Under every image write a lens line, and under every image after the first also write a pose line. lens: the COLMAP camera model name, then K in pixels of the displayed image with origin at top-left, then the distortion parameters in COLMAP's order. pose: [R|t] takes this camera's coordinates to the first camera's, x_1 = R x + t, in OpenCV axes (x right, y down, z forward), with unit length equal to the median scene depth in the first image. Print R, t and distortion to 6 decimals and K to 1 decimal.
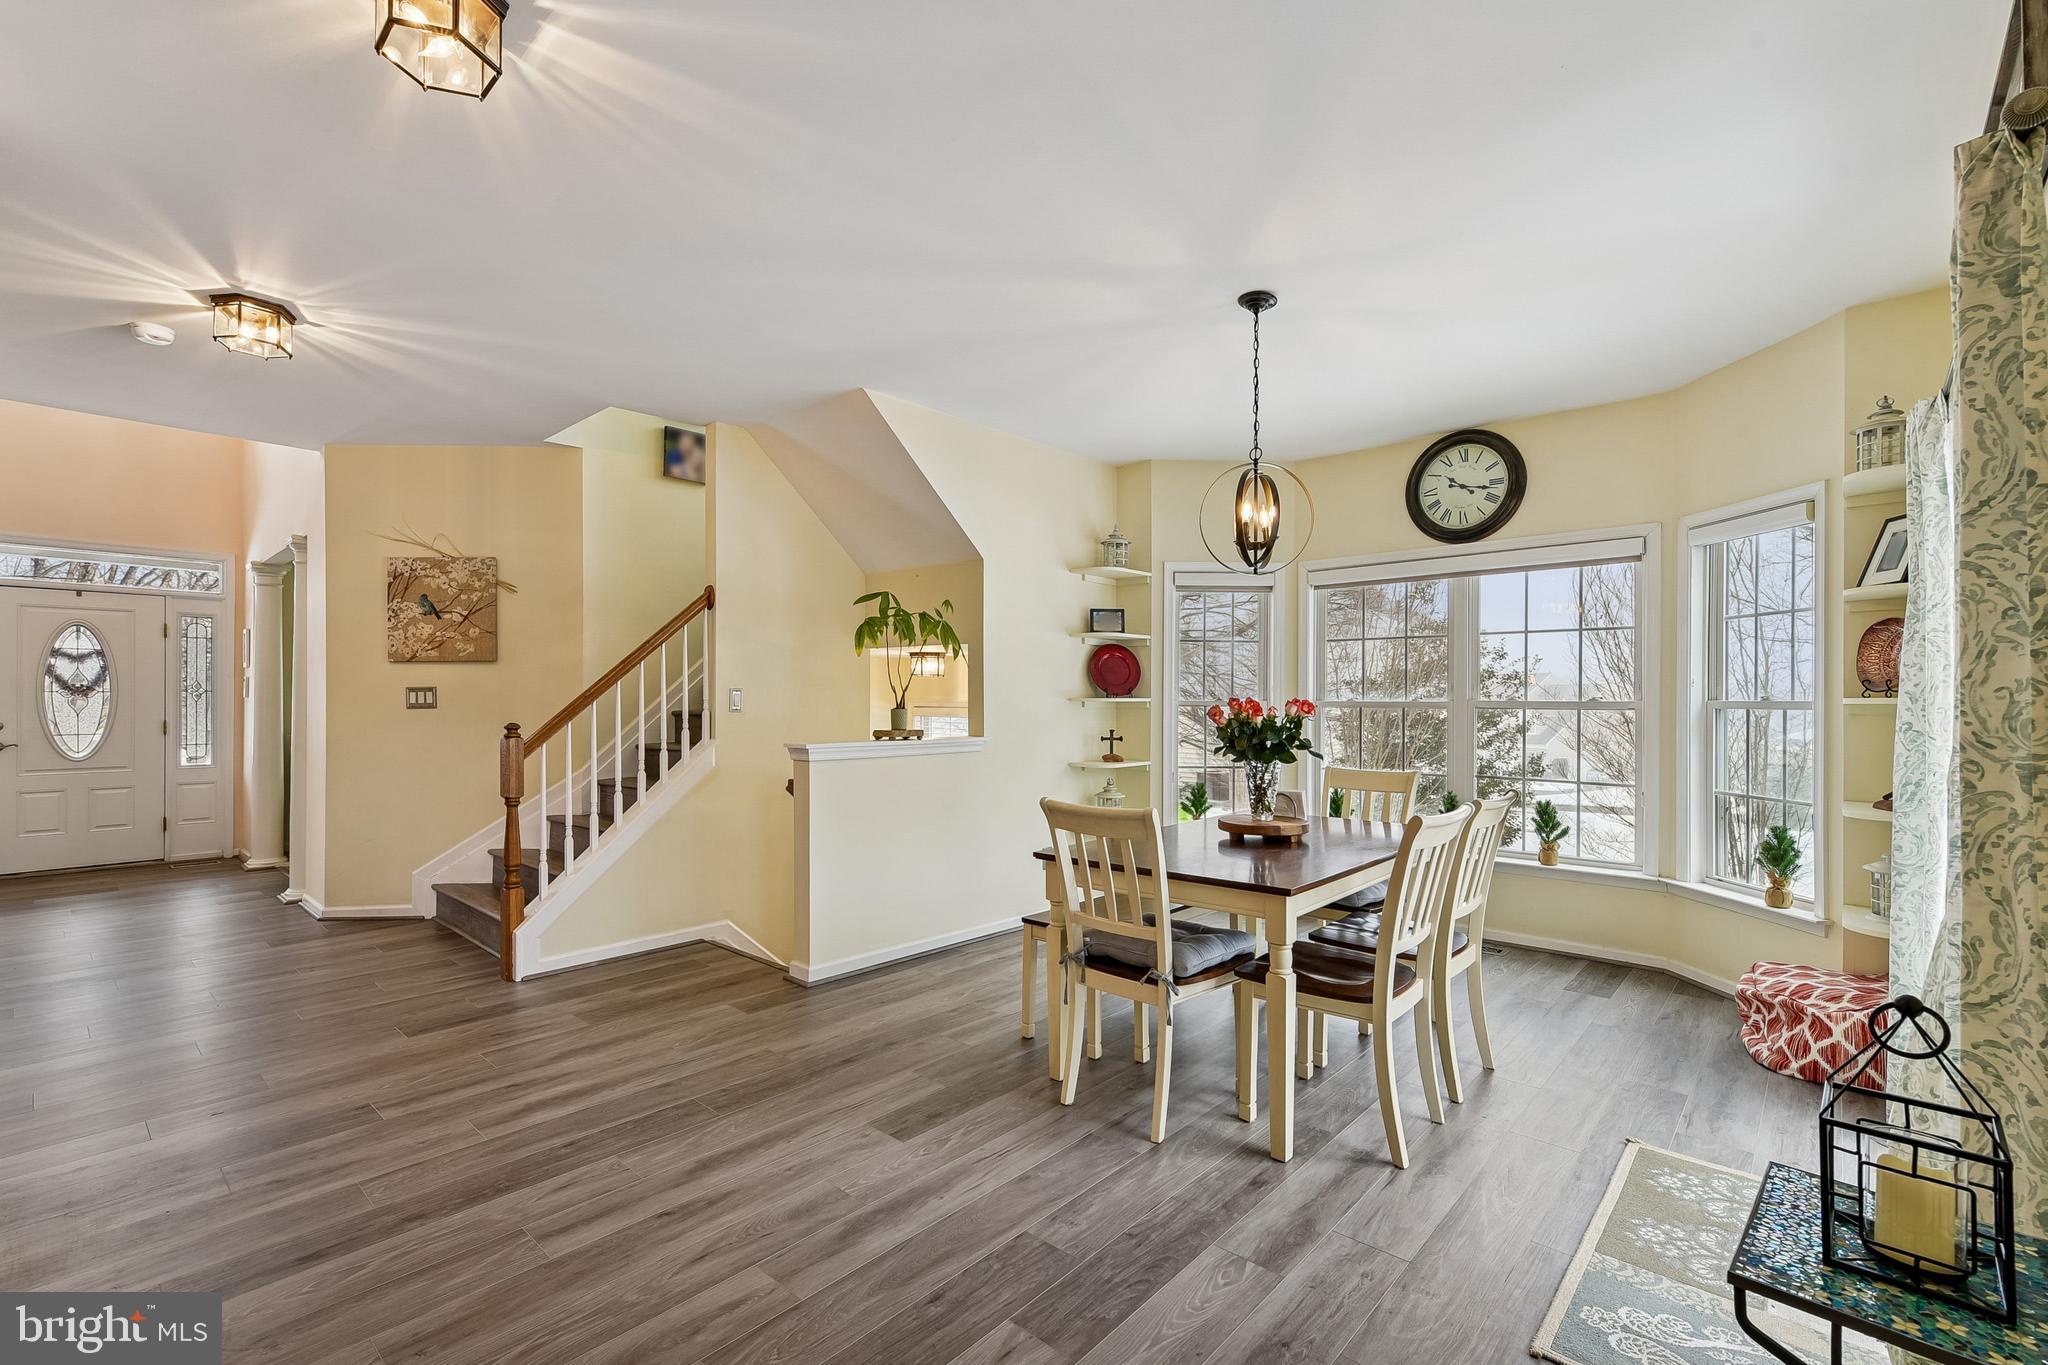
lens RADIAL K [[900.9, 0, 1025.3], [0, 900.9, 699.0], [0, 0, 1]] dist [0.008371, -0.000098]
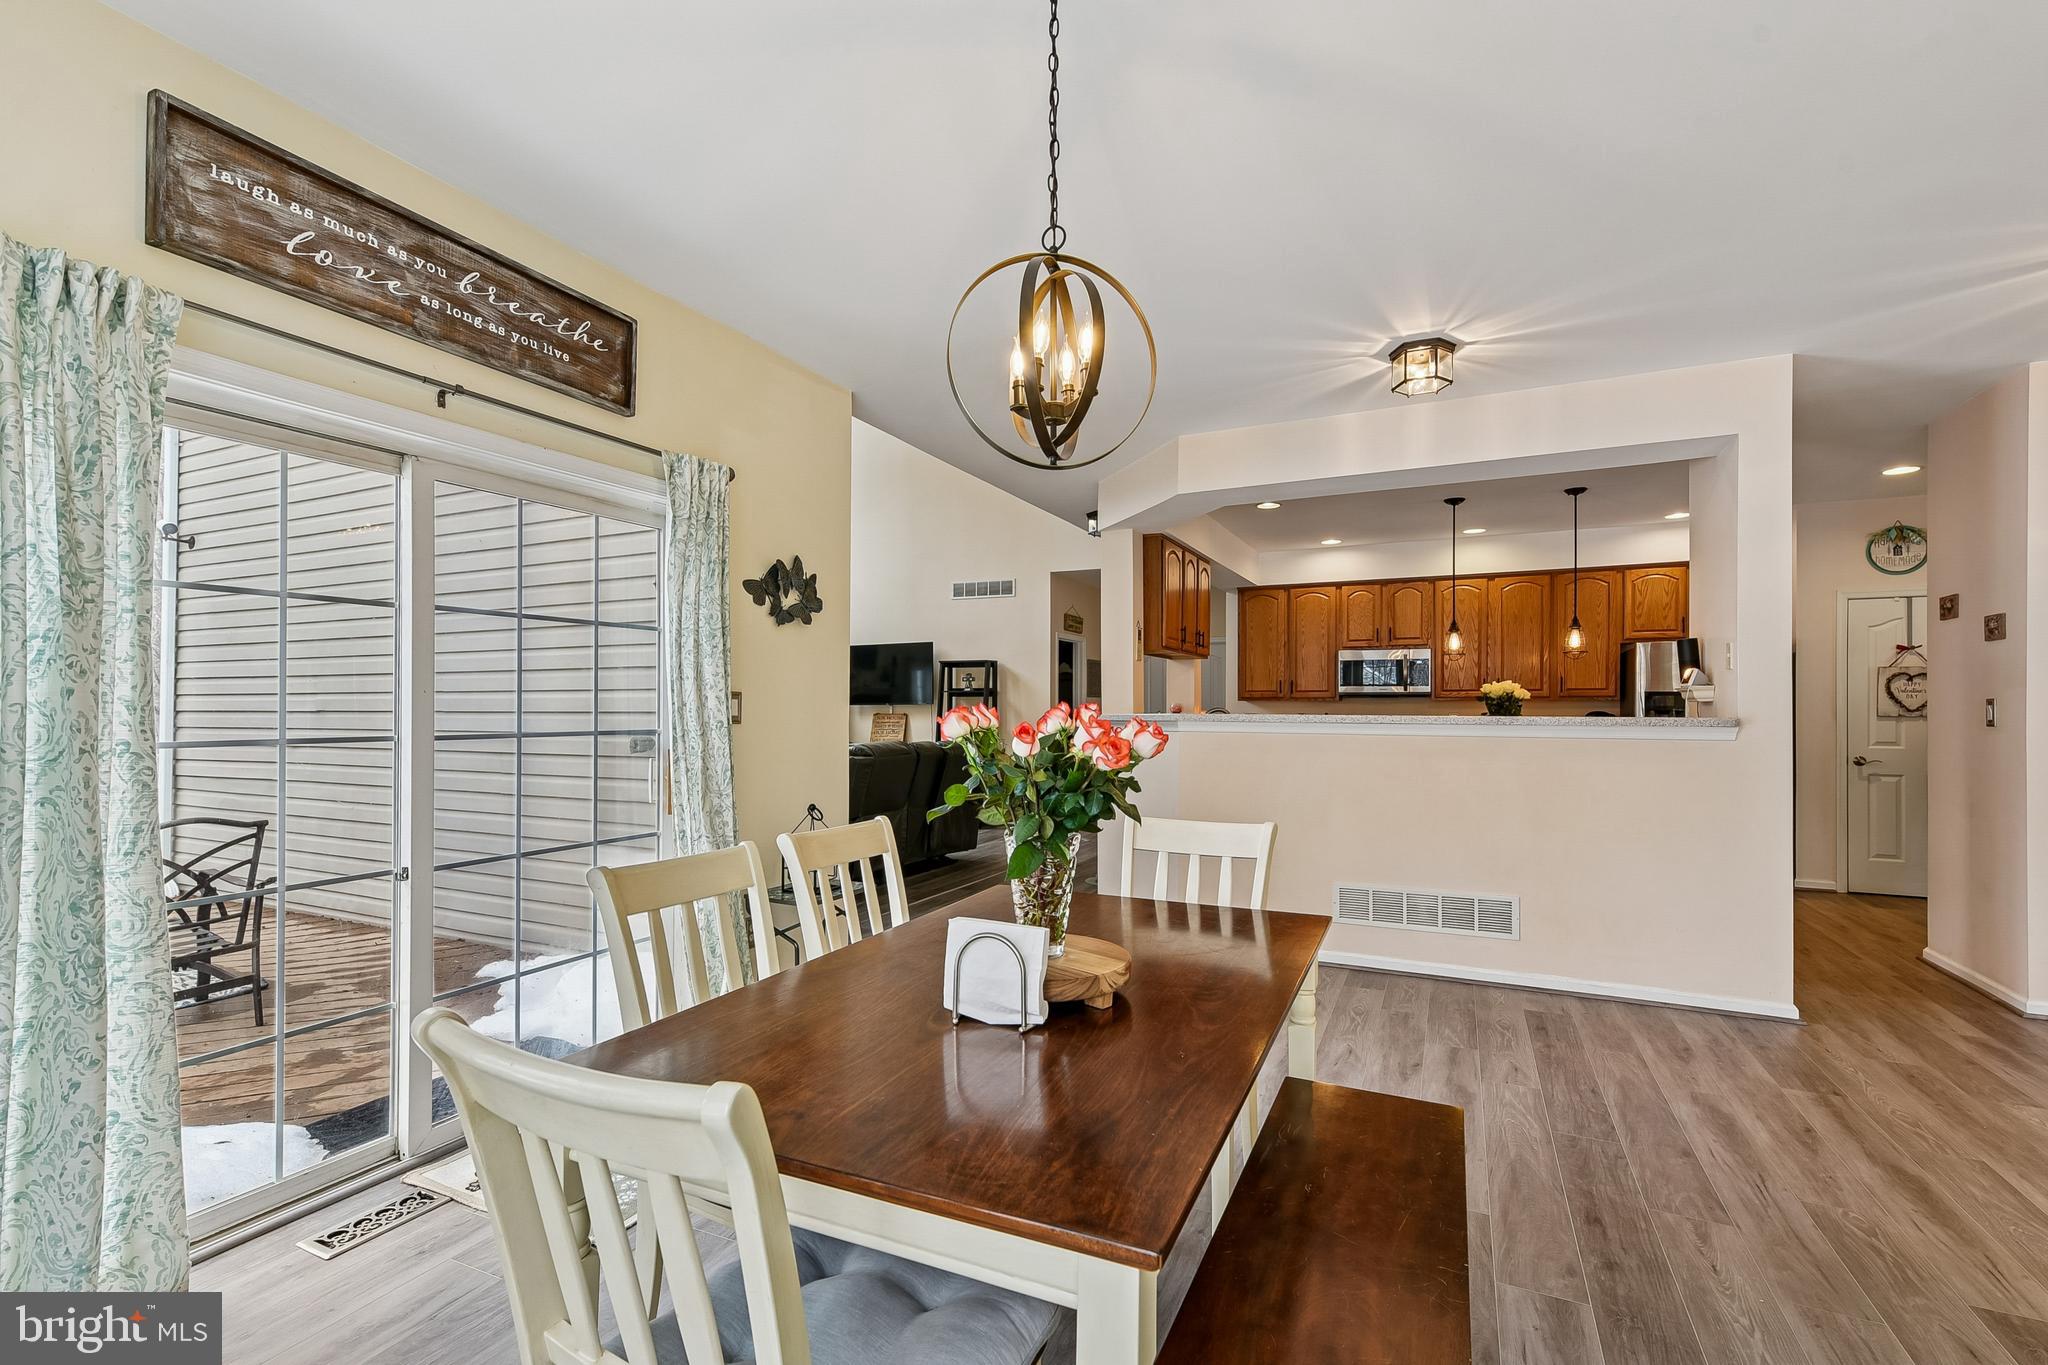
lens RADIAL K [[900.9, 0, 1022.7], [0, 900.9, 702.8], [0, 0, 1]] dist [0.008371, -0.000098]
pose [[-0.958716, -0.006040, -0.284300, 0.286760], [-0.004433, 0.999970, -0.006297, 0.000130], [0.284329, -0.004776, -0.958715, 1.014806]]
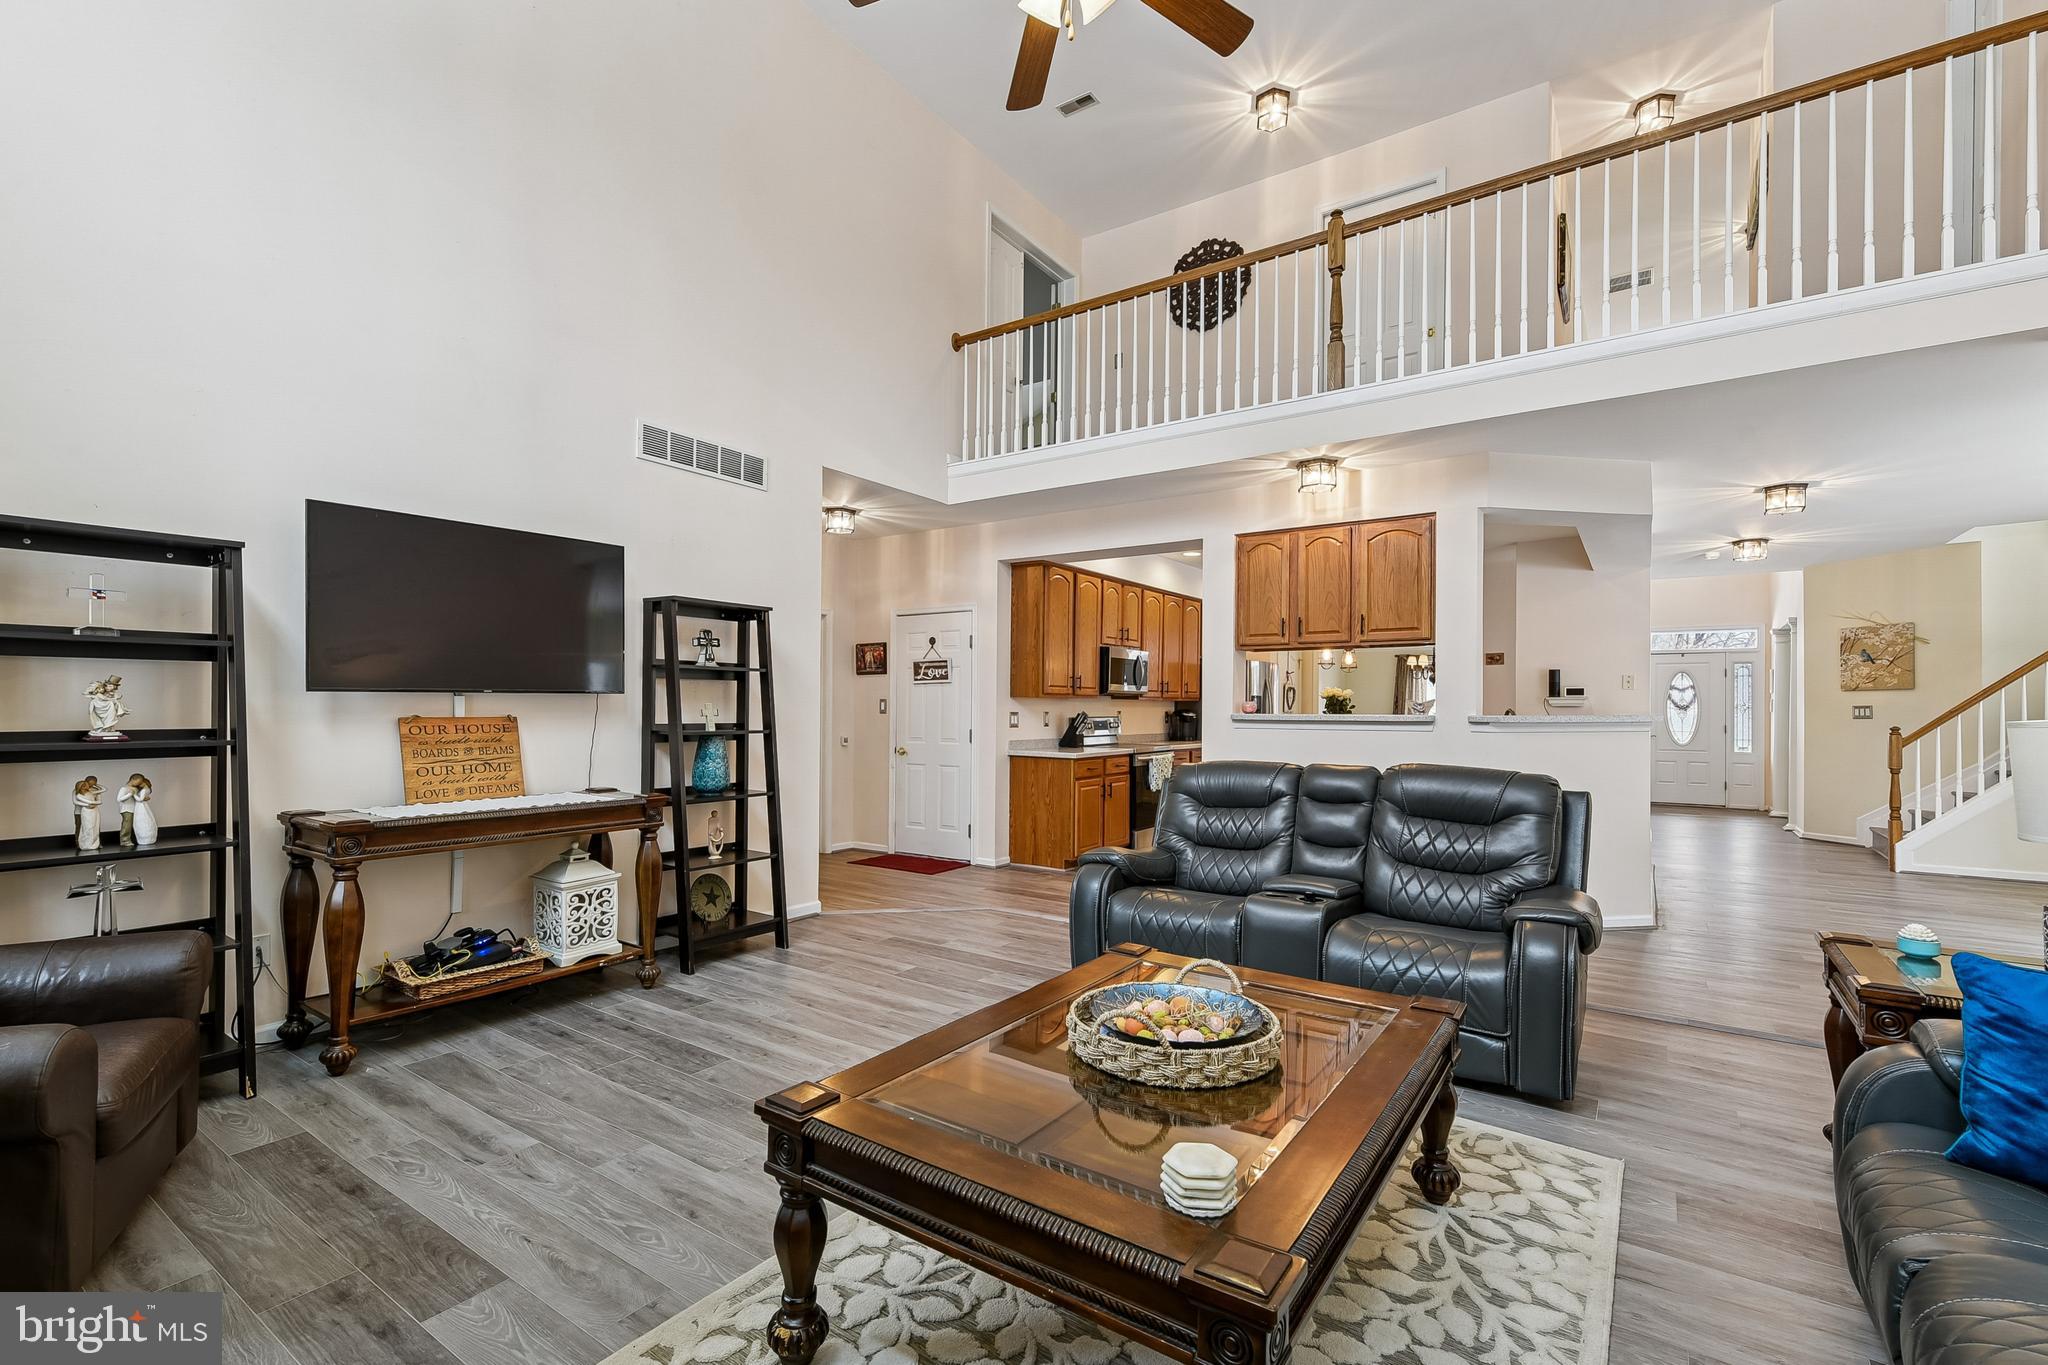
lens RADIAL K [[900.9, 0, 1018.9], [0, 900.9, 696.2], [0, 0, 1]] dist [0.008371, -0.000098]
pose [[0.133664, -0.011711, -0.990958, 0.826129], [-0.006943, 0.999895, -0.012753, 0.001338], [0.991002, 0.008584, 0.133568, -0.801426]]
